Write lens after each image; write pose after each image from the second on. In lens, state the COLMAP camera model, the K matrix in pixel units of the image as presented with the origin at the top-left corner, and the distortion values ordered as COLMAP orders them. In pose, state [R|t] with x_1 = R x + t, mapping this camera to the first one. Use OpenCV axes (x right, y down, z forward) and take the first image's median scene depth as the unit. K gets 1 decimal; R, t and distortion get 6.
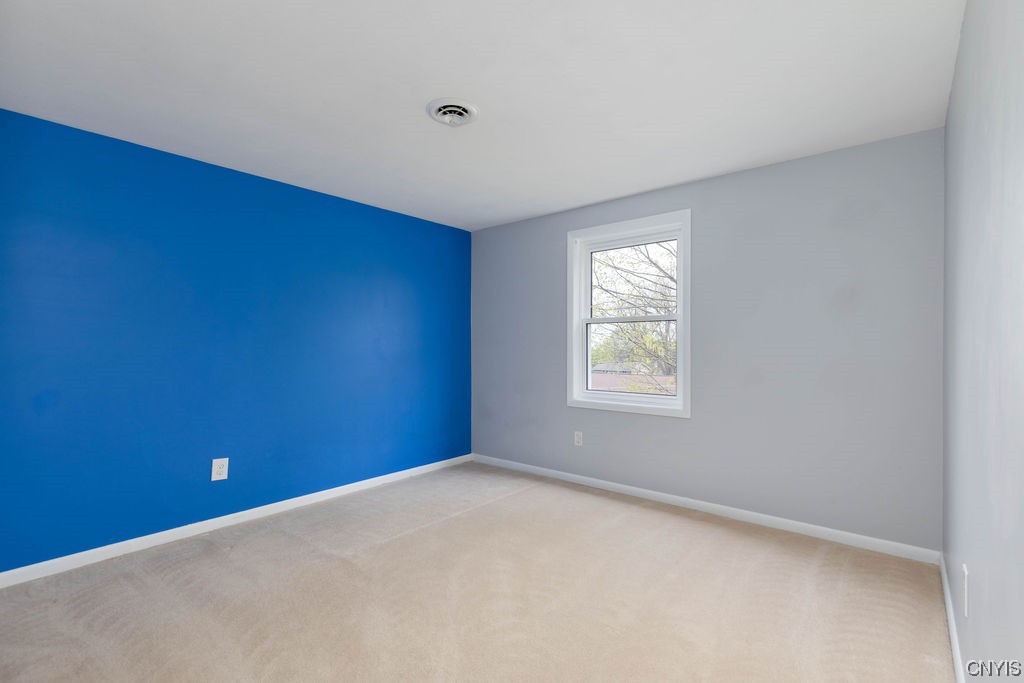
lens RADIAL K [[461.4, 0, 512.0], [0, 461.4, 341.5], [0, 0, 1]] dist [0.000410, -0.000048]
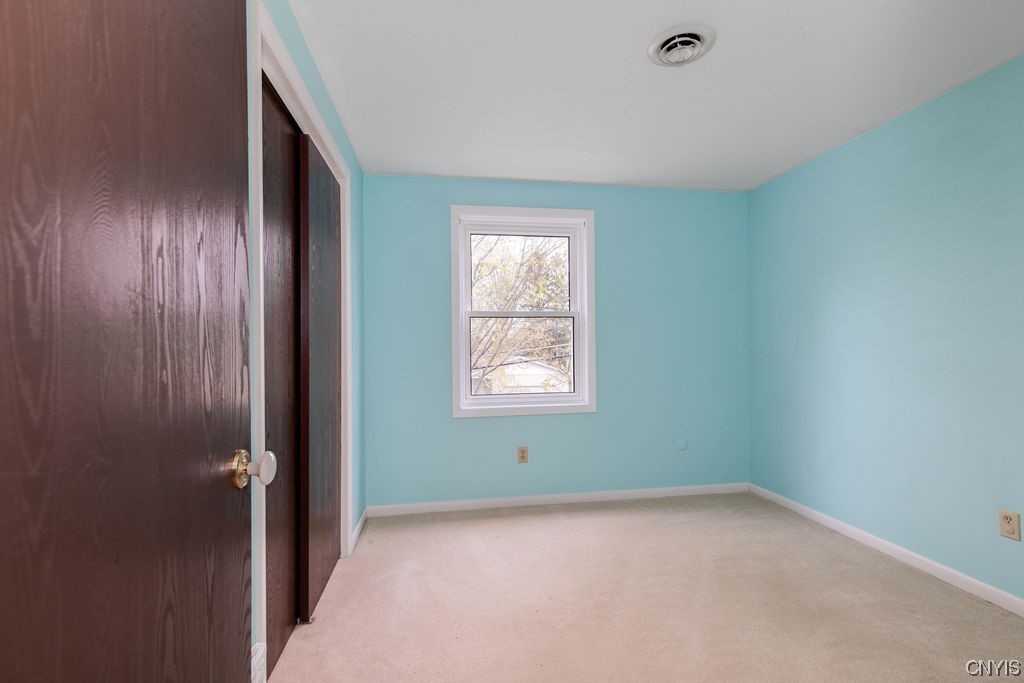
lens RADIAL K [[461.4, 0, 512.0], [0, 461.4, 341.5], [0, 0, 1]] dist [0.000410, -0.000048]
pose [[0.649814, -0.001967, 0.760091, -0.442471], [0.008625, 0.999951, -0.004786, 0.009984], [-0.760044, 0.009666, 0.649799, 0.403762]]
